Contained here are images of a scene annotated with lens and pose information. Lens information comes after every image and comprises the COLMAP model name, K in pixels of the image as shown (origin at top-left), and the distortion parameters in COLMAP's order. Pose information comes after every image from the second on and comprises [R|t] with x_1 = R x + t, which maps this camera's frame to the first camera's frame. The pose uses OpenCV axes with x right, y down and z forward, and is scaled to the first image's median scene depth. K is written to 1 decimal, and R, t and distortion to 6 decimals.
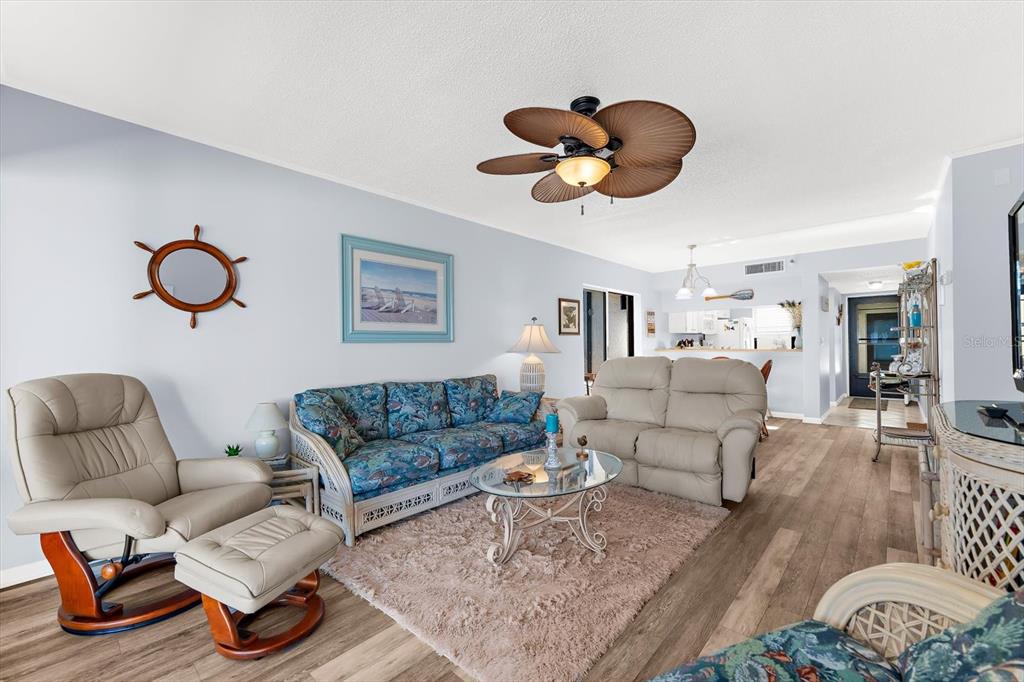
lens RADIAL K [[433.3, 0, 507.6], [0, 433.3, 343.7], [0, 0, 1]] dist [0.000695, -0.000026]
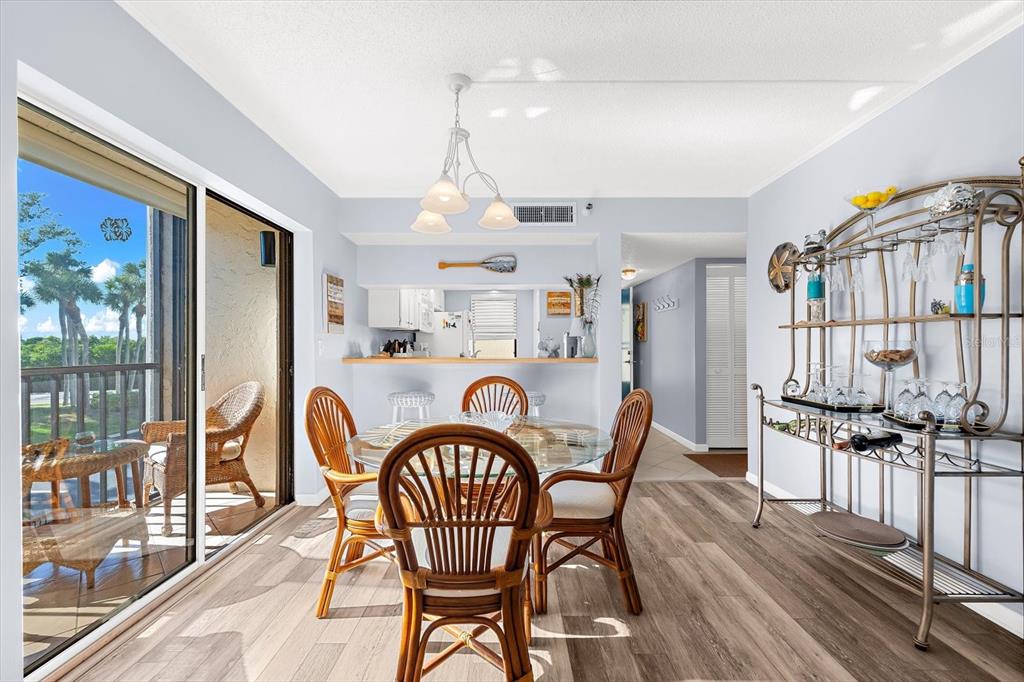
lens RADIAL K [[426.3, 0, 512.0], [0, 426.3, 341.0], [0, 0, 1]] dist [0.000852, 0.000052]
pose [[0.747176, 0.014538, 0.664468, 0.161741], [-0.007833, 0.999884, -0.013069, -0.002368], [-0.664581, 0.004560, 0.747203, 0.508168]]
